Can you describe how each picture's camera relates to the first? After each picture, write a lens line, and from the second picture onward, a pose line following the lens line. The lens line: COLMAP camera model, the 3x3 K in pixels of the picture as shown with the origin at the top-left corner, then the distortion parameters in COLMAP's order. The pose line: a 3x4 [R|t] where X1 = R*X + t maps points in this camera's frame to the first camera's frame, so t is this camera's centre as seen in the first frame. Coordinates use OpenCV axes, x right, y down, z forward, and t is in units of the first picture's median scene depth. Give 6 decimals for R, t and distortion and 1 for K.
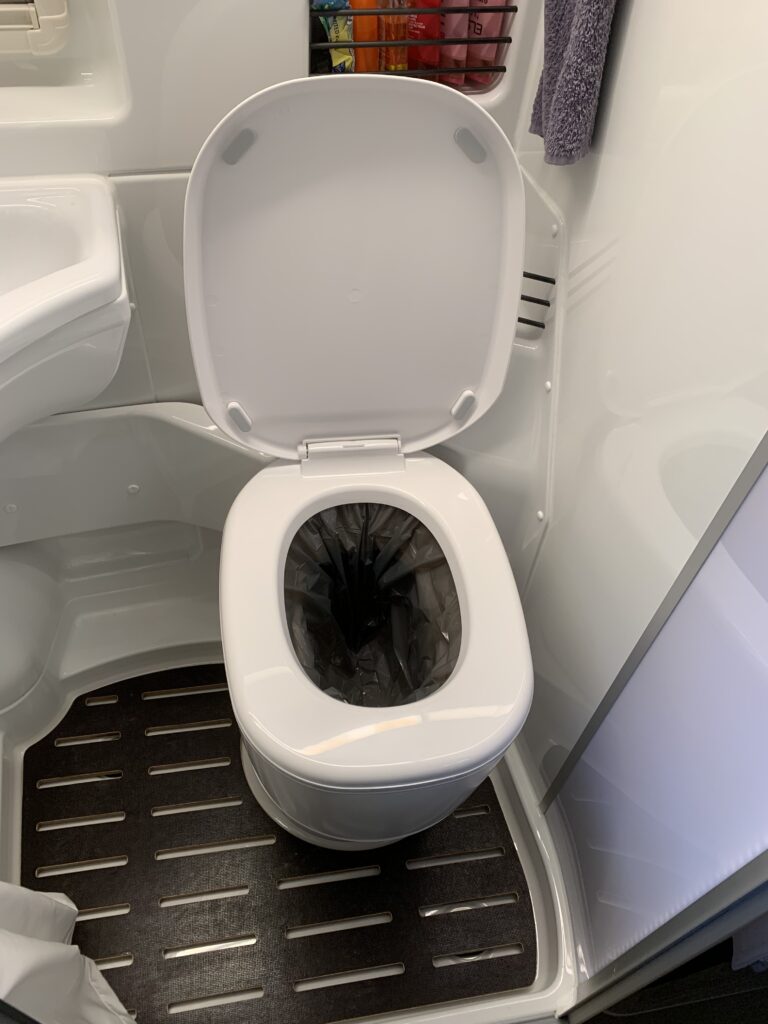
lens RADIAL K [[792.2, 0, 386.5], [0, 792.2, 502.6], [0, 0, 1]] dist [0.036319, -0.023957]
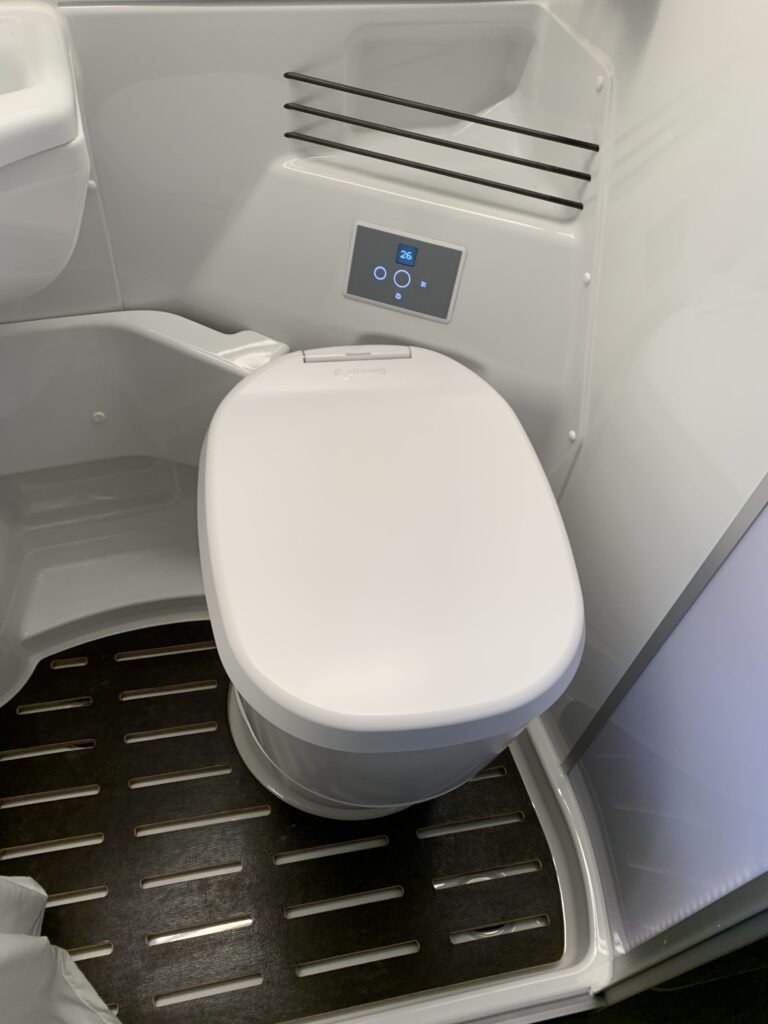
lens RADIAL K [[792.2, 0, 387.7], [0, 792.2, 510.1], [0, 0, 1]] dist [0.036319, -0.023957]
pose [[0.999132, -0.013684, 0.039338, -0.041352], [0.012286, 0.999292, 0.035561, 0.059942], [-0.039797, -0.035047, 0.998593, 0.122289]]
